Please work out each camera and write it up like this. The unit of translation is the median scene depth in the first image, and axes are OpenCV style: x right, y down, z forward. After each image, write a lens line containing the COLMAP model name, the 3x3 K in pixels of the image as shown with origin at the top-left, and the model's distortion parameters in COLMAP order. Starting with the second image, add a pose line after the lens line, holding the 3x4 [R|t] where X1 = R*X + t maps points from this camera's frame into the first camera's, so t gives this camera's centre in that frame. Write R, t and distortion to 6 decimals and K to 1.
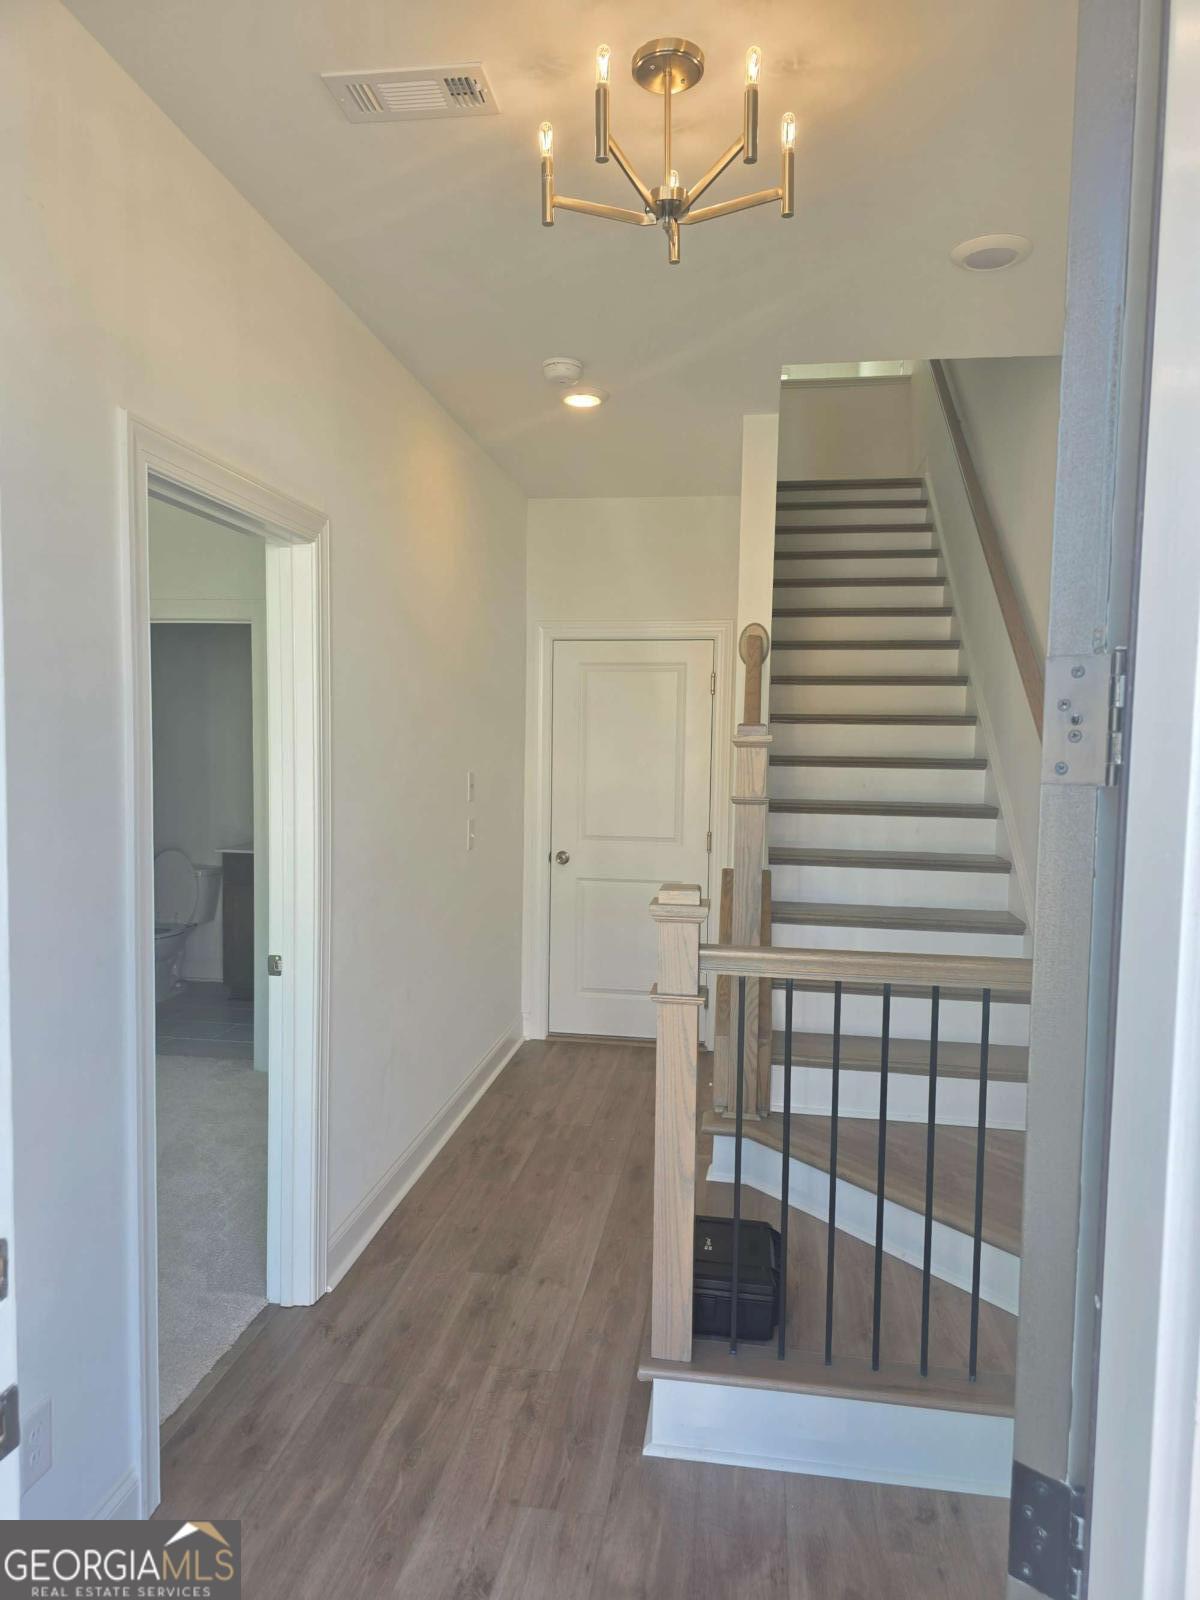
lens RADIAL K [[1072.1, 0, 583.6], [0, 1072.1, 796.9], [0, 0, 1]] dist [0.064073, -0.057346]
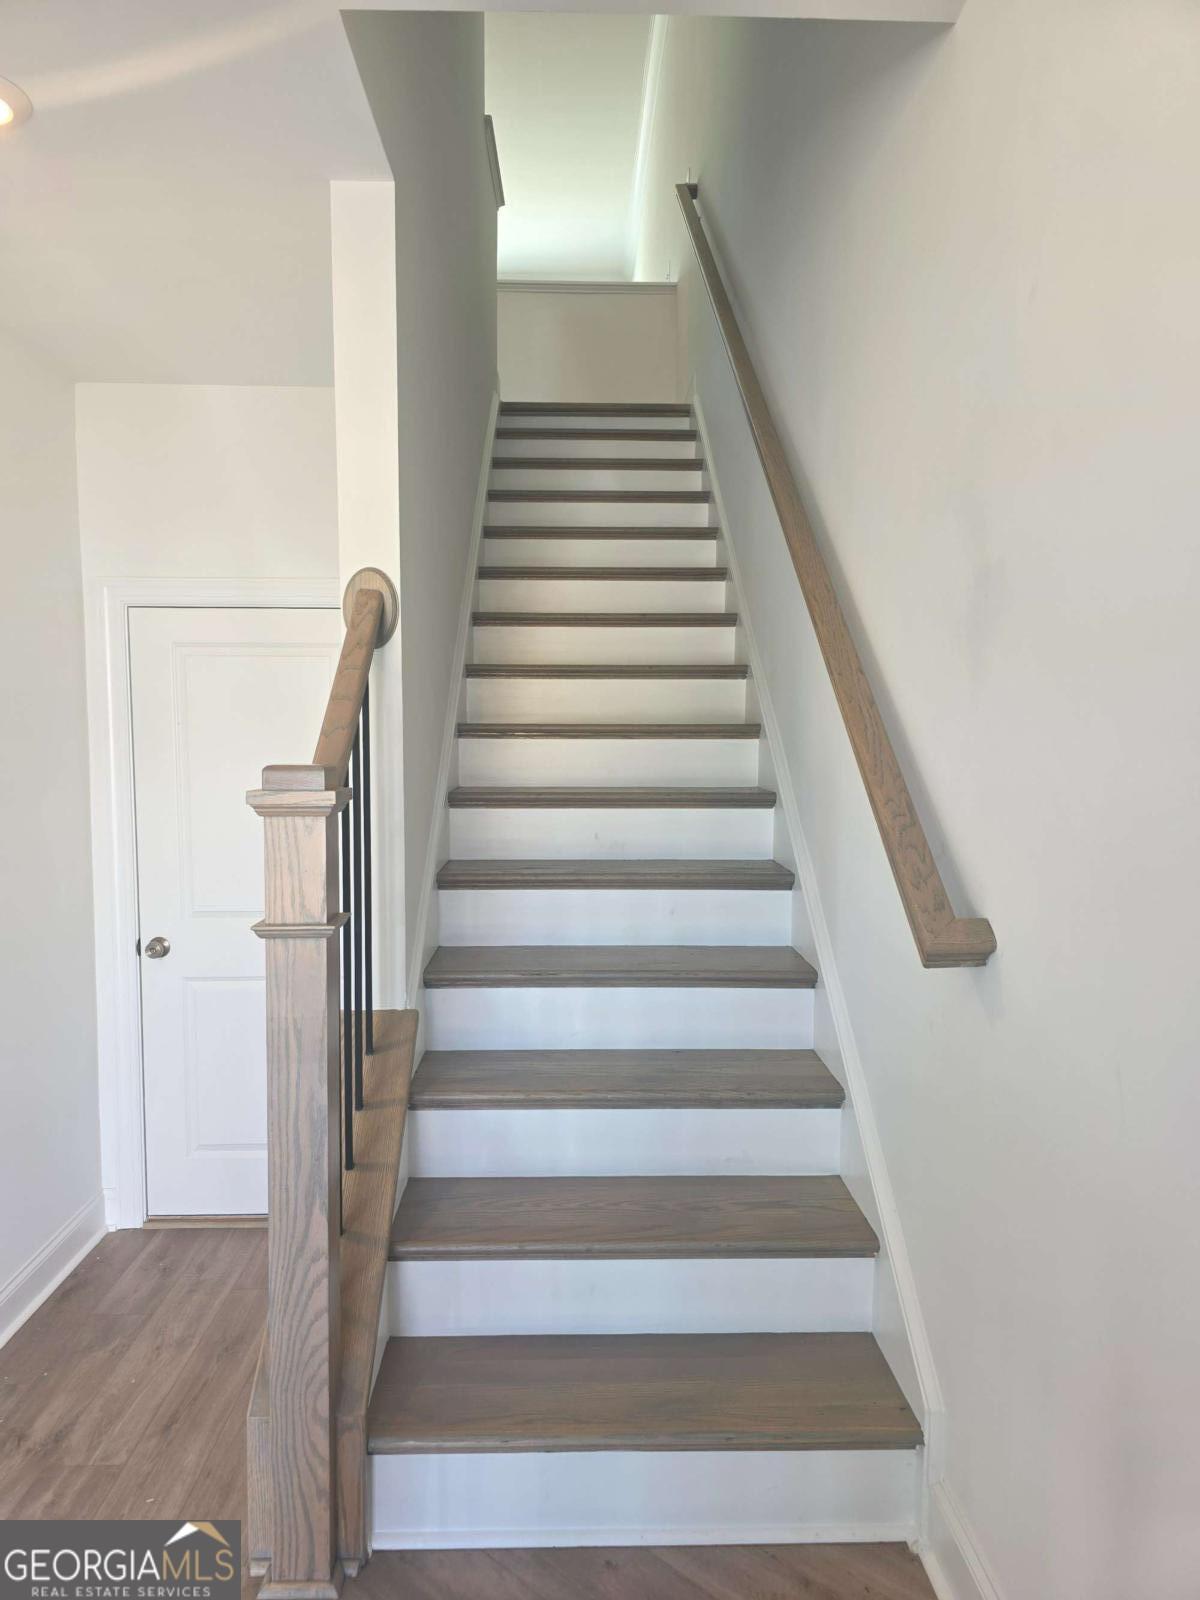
lens RADIAL K [[1072.1, 0, 604.0], [0, 1072.1, 806.5], [0, 0, 1]] dist [0.064073, -0.057346]
pose [[0.981613, -0.027619, 0.188872, 0.122263], [0.024038, 0.999486, 0.021229, -0.035025], [-0.189361, -0.016298, 0.981772, 0.314221]]
